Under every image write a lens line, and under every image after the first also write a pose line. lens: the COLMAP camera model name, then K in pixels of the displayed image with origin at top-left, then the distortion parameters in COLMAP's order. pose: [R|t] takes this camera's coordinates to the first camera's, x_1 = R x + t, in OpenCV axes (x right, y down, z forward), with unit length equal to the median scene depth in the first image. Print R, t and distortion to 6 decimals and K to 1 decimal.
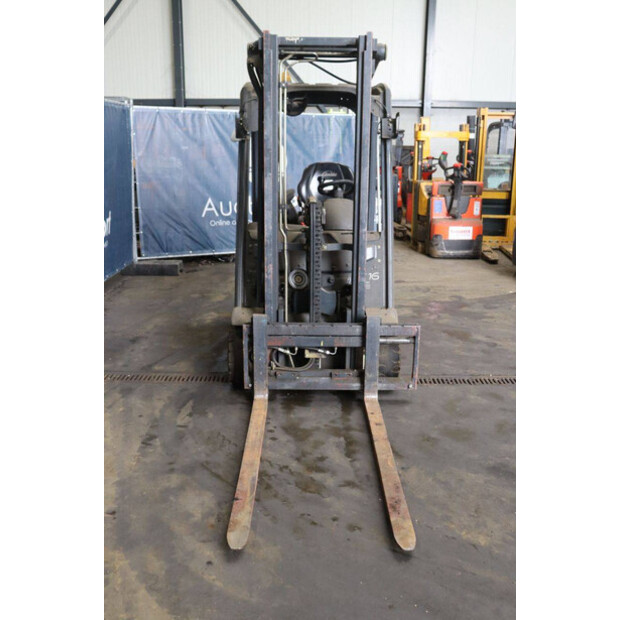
lens RADIAL K [[594.7, 0, 311.6], [0, 594.7, 308.0], [0, 0, 1]] dist [-0.052034, 0.000000]
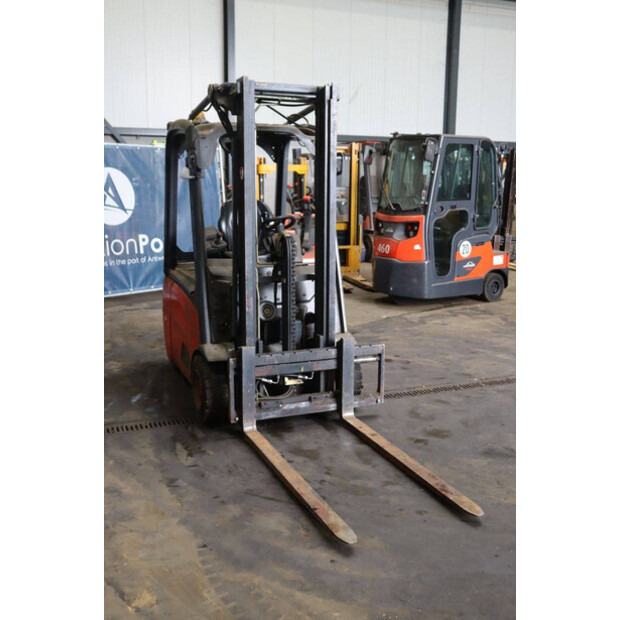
lens RADIAL K [[666.3, 0, 313.0], [0, 666.3, 311.6], [0, 0, 1]] dist [-0.027540, 0.000000]
pose [[0.926863, -0.073610, 0.368112, -0.386752], [0.098070, 0.994014, -0.048158, 0.016700], [-0.362364, 0.080737, 0.928533, -0.106632]]
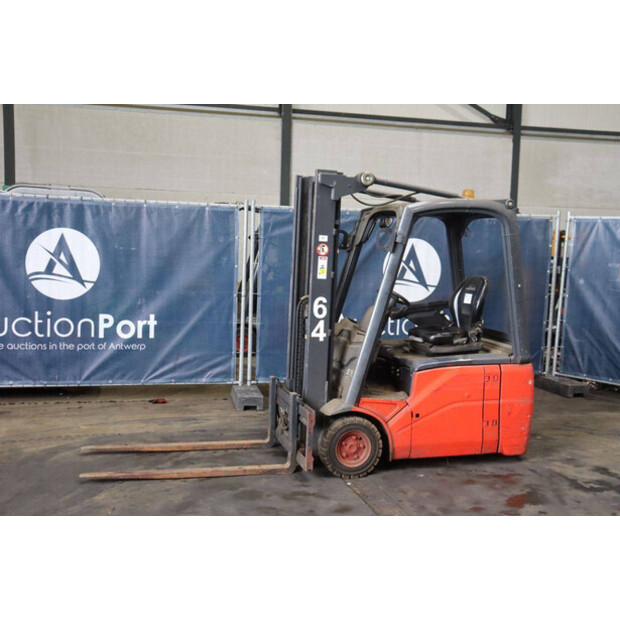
lens RADIAL K [[771.0, 0, 321.4], [0, 771.0, 302.9], [0, 0, 1]] dist [0.027601, 0.000000]
pose [[0.269618, 0.079673, -0.959666, 1.575234], [-0.275949, 0.961169, 0.002270, -0.181419], [0.922582, 0.264207, 0.281134, 0.543060]]
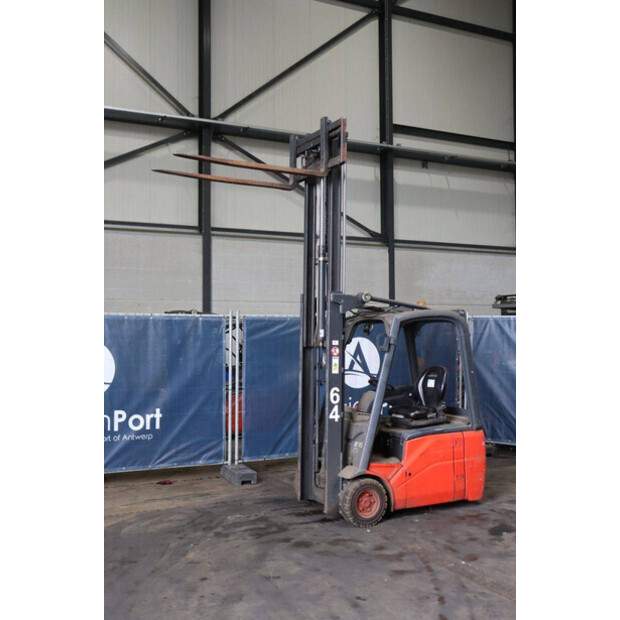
lens RADIAL K [[717.1, 0, 311.6], [0, 717.1, 307.1], [0, 0, 1]] dist [-0.003482, 0.000000]
pose [[0.454659, -0.040161, -0.889760, 1.743930], [-0.225475, 0.961252, -0.158604, -0.078970], [0.861653, 0.272729, 0.427987, 0.058339]]
